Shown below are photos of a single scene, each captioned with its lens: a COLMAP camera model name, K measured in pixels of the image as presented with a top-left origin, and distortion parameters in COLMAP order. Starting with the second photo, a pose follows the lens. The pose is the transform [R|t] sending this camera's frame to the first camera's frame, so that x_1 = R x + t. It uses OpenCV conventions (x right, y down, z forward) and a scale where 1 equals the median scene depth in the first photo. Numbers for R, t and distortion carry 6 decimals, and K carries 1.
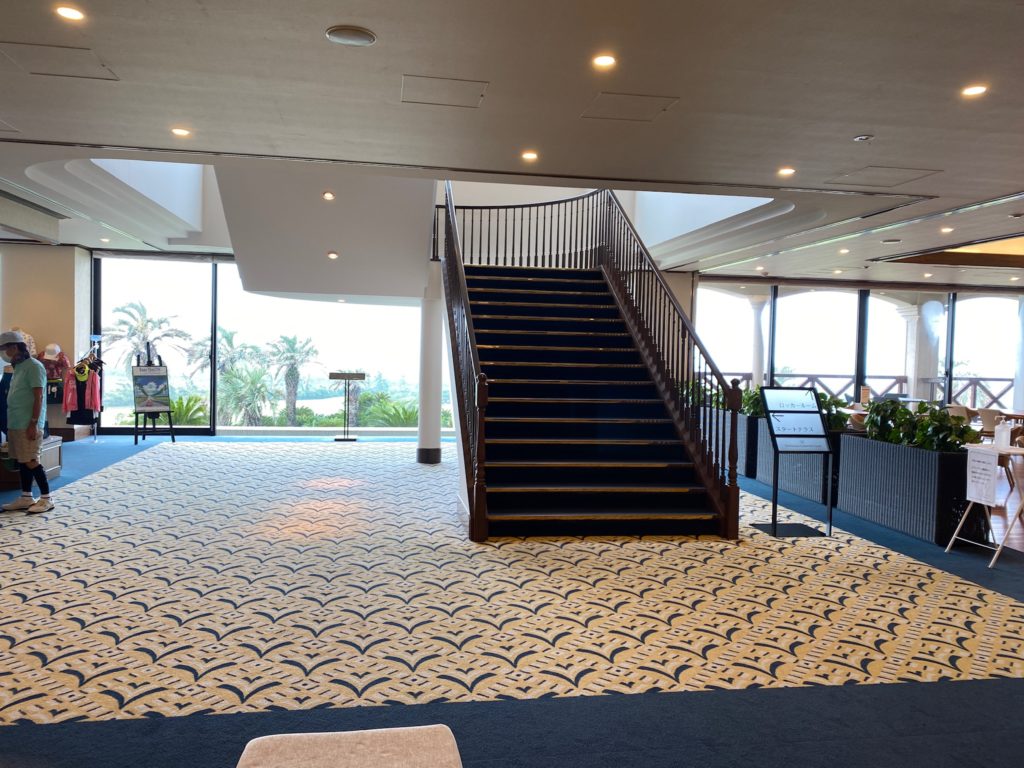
lens RADIAL K [[782.9, 0, 511.0], [0, 782.9, 373.9], [0, 0, 1]] dist [0.006891, 0.000557]
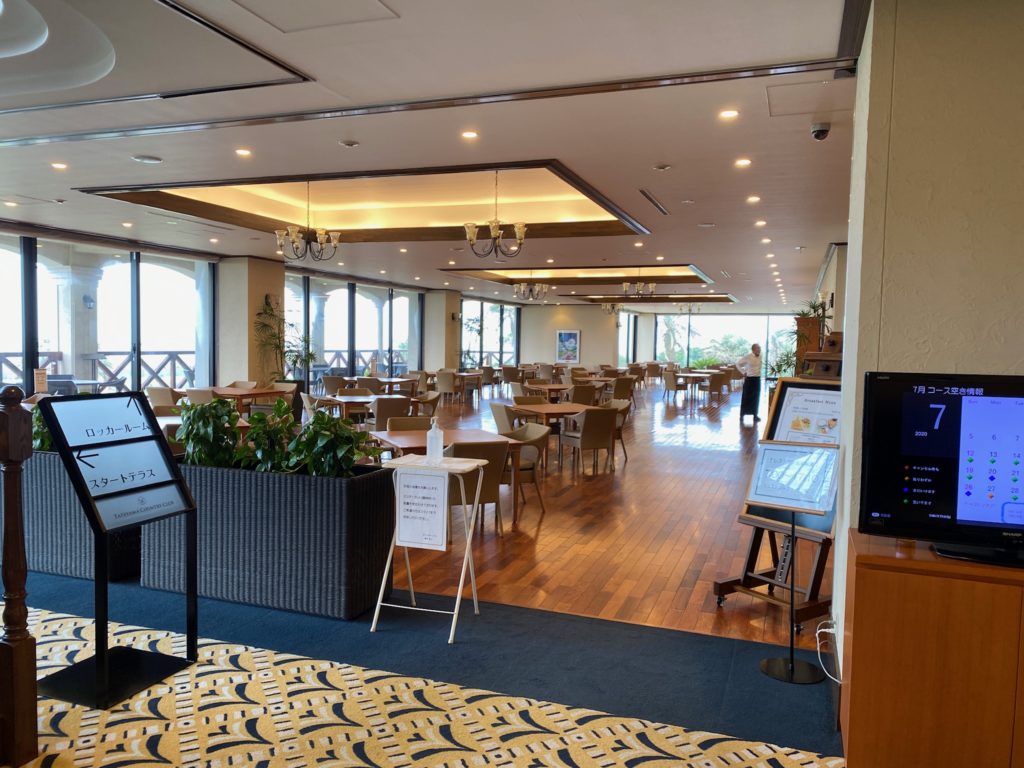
lens RADIAL K [[782.9, 0, 511.0], [0, 782.9, 373.9], [0, 0, 1]] dist [0.006891, 0.000557]
pose [[0.486555, -0.053077, 0.872036, 0.049631], [0.020922, 0.998574, 0.049105, -0.013917], [-0.873399, -0.005648, 0.486972, 0.523414]]
